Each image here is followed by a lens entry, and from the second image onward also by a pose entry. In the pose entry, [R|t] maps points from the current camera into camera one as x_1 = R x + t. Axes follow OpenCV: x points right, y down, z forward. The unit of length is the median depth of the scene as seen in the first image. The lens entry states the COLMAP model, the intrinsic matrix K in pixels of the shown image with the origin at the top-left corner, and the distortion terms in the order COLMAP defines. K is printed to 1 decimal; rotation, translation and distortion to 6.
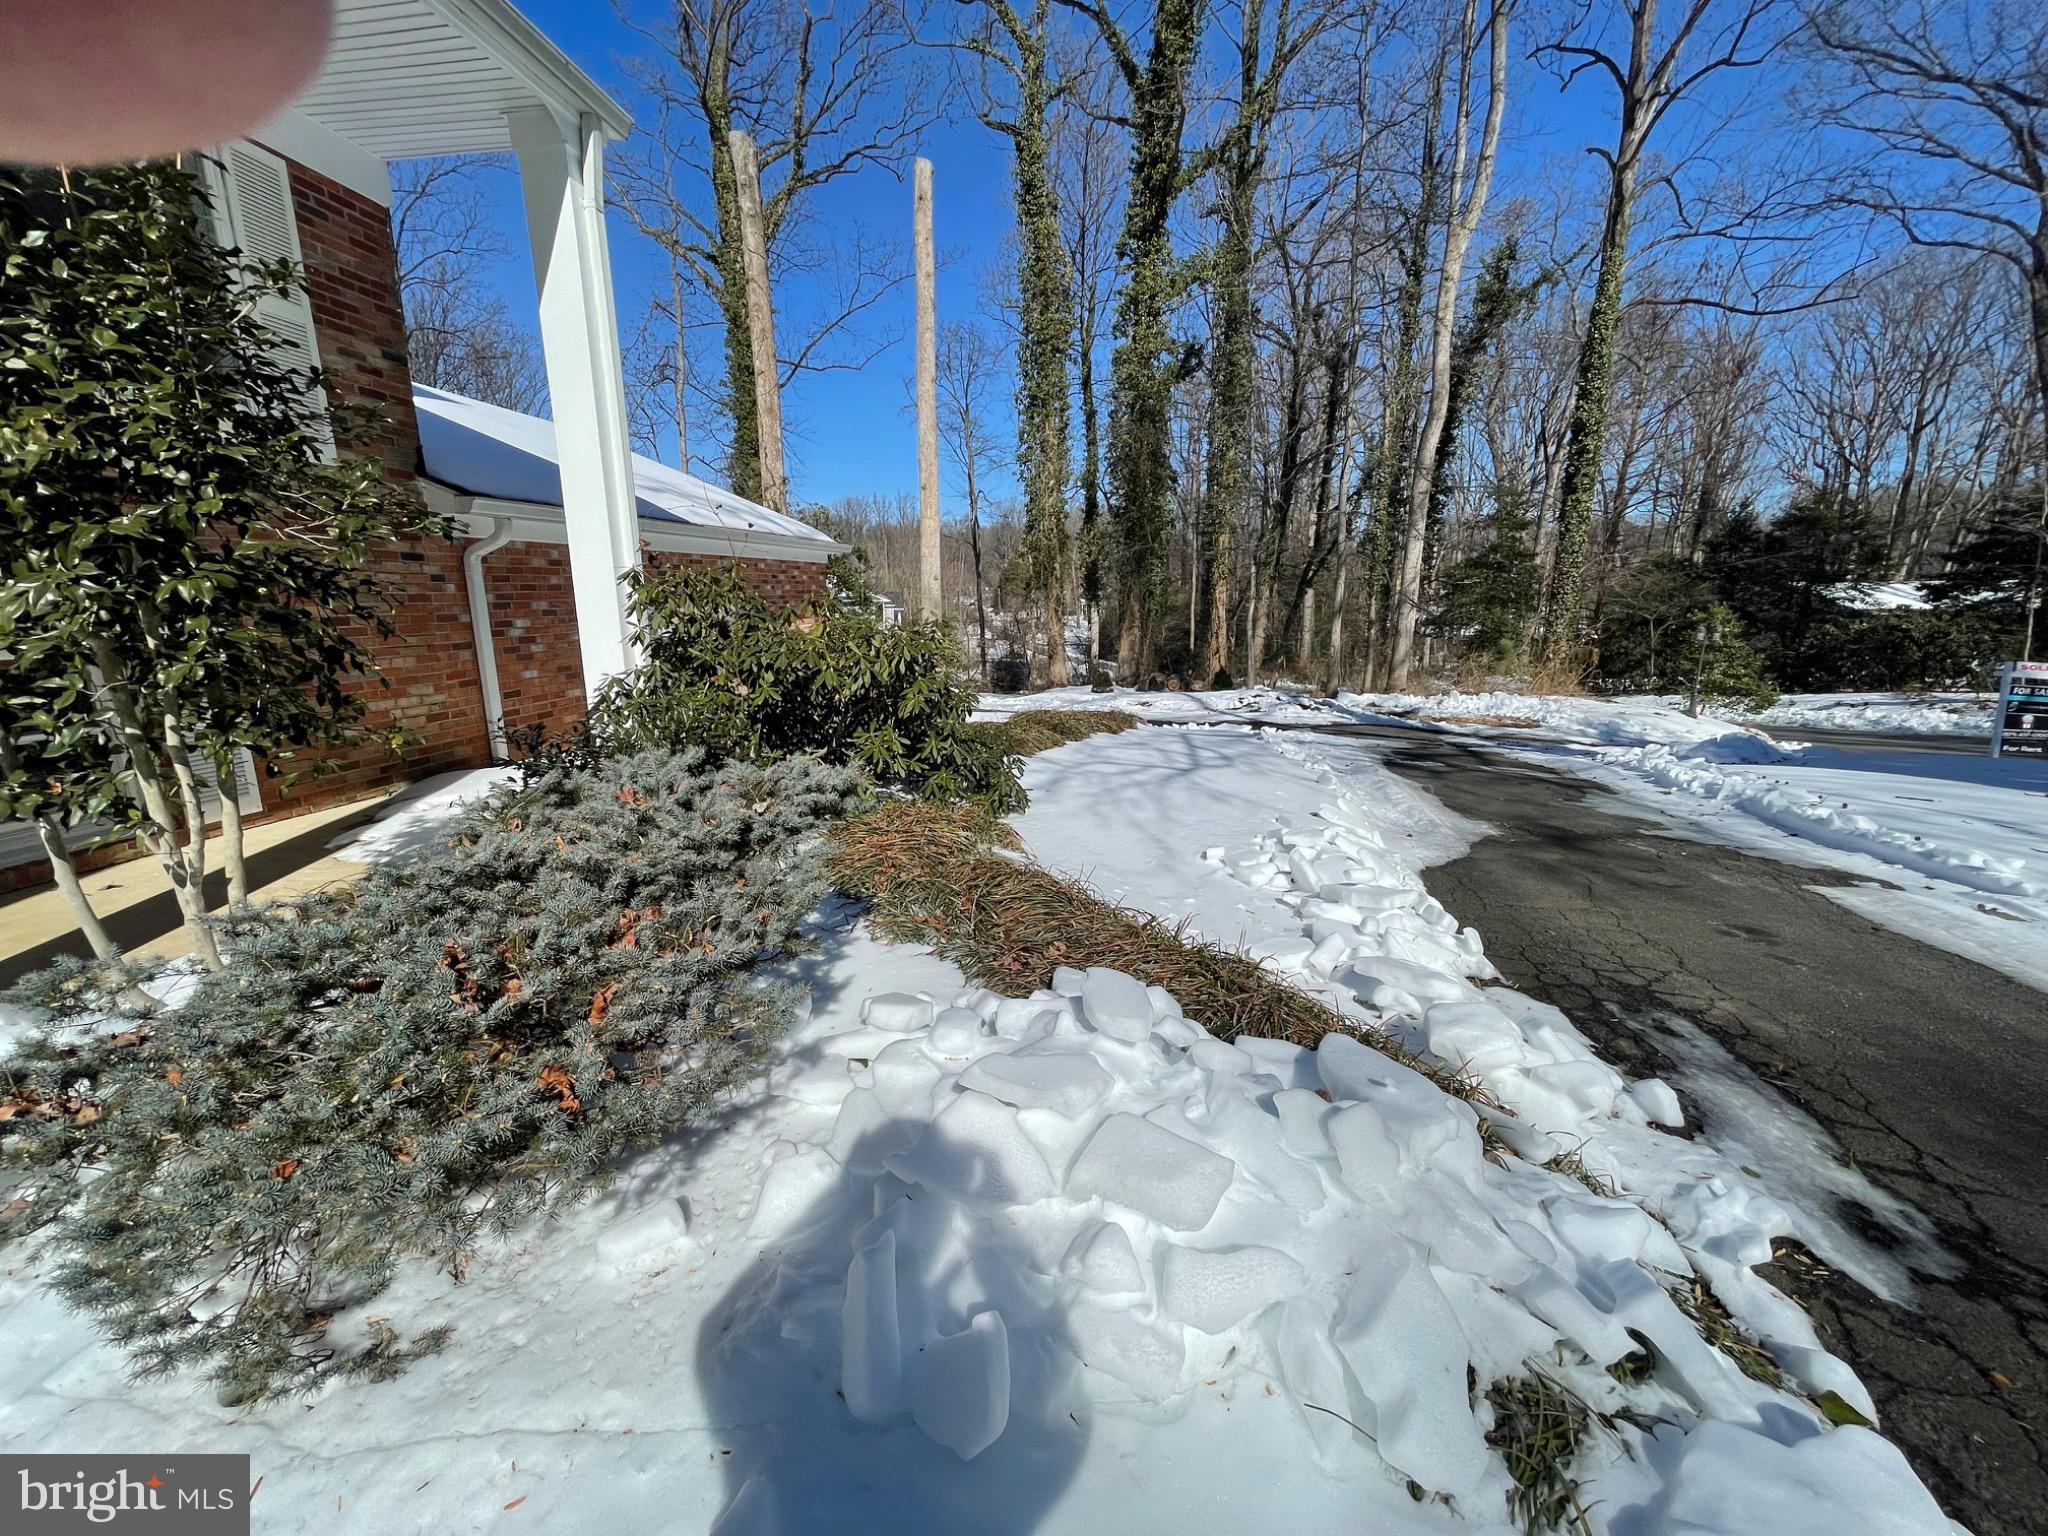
lens RADIAL K [[819.1, 0, 1020.2], [0, 819.1, 782.8], [0, 0, 1]] dist [-0.001385, -0.000358]
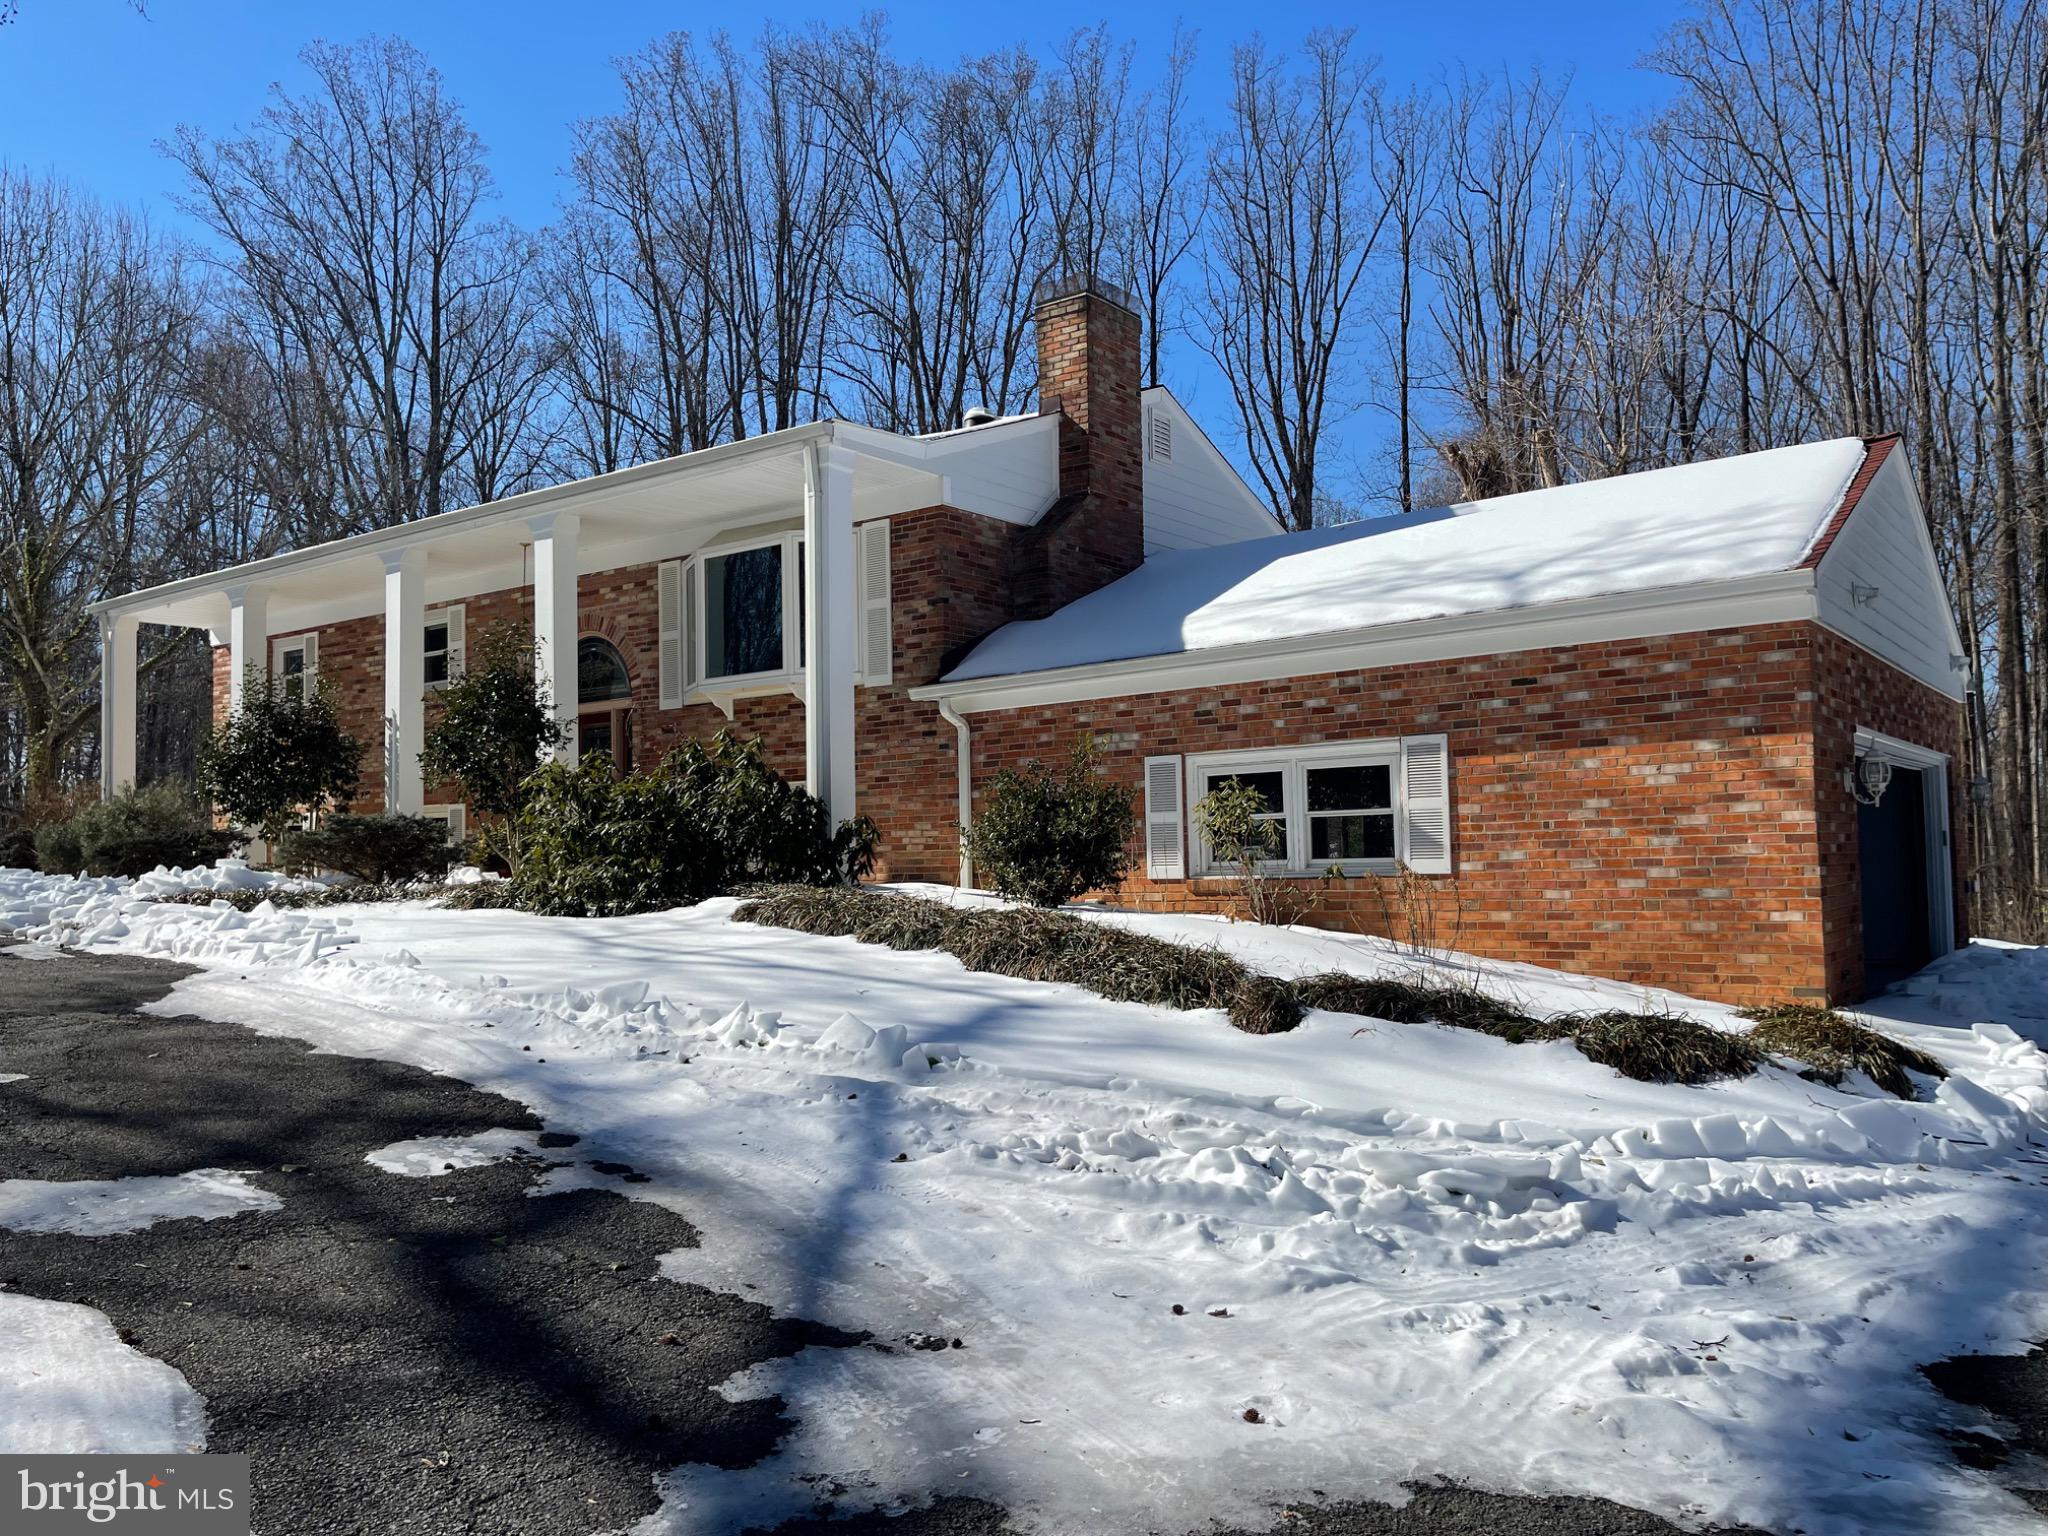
lens RADIAL K [[1501.4, 0, 1030.3], [0, 1501.4, 812.5], [0, 0, 1]] dist [0.069249, -0.109234]
pose [[-0.471113, -0.023834, -0.881751, 1.494943], [-0.179644, 0.981277, 0.069458, -0.359716], [0.863586, 0.191124, -0.466573, 2.432219]]
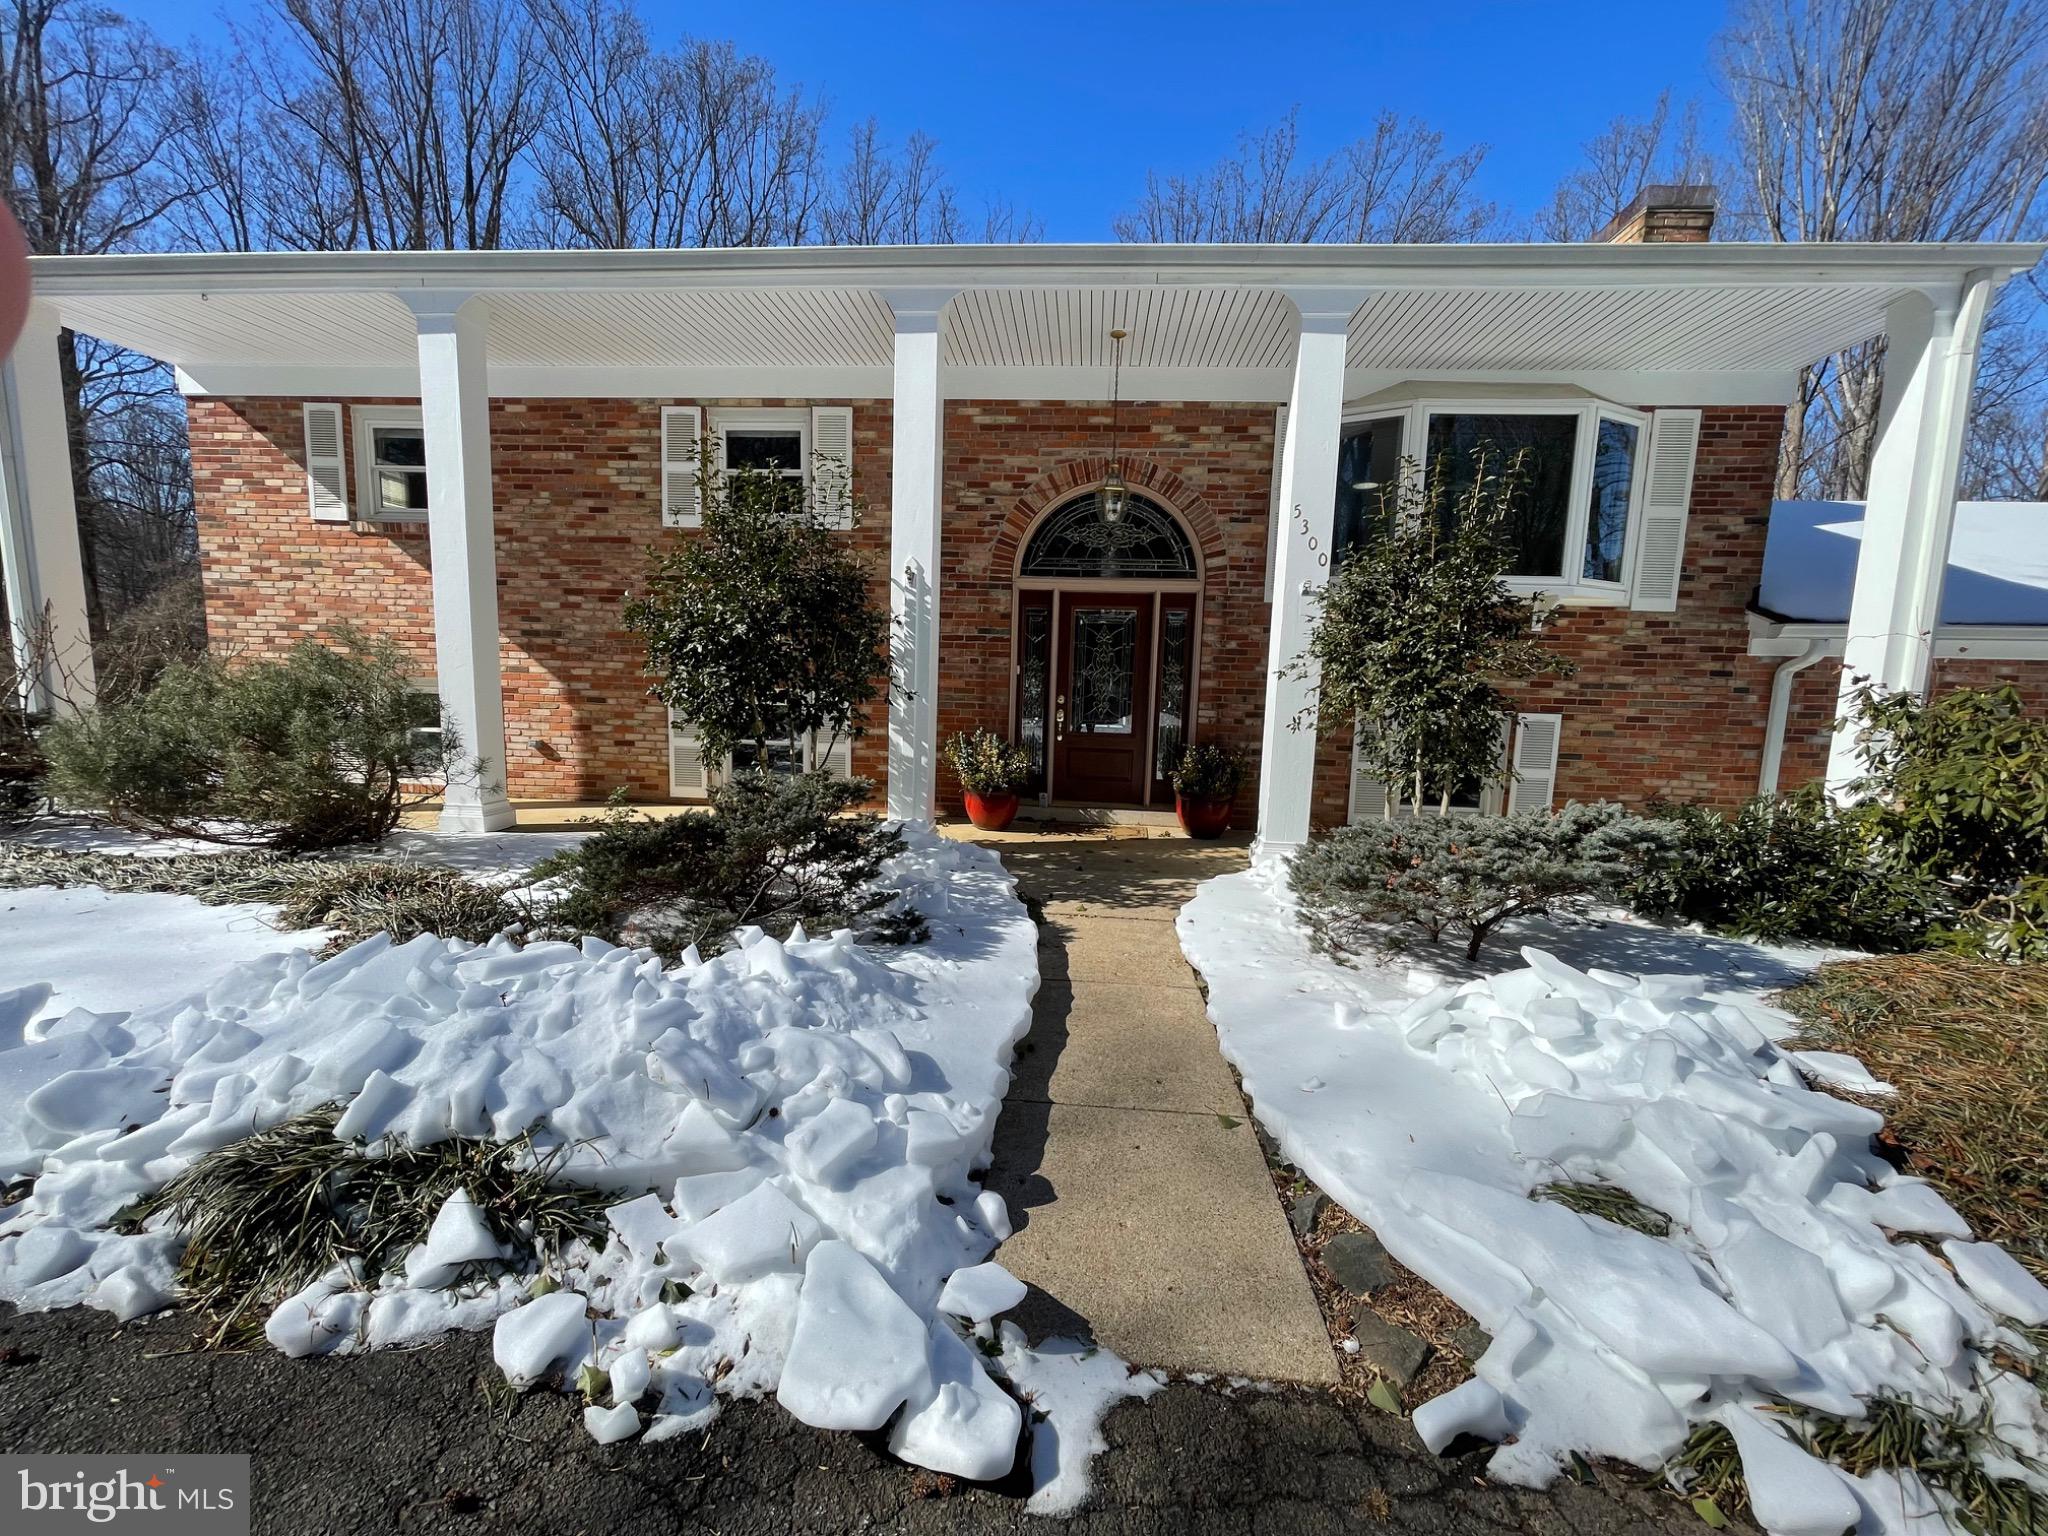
lens RADIAL K [[819.1, 0, 1020.2], [0, 819.1, 782.8], [0, 0, 1]] dist [-0.001385, -0.000358]
pose [[0.065368, 0.135575, -0.988608, 0.464112], [-0.248582, 0.961706, 0.115449, 0.009017], [0.966403, 0.238203, 0.096567, -0.128900]]
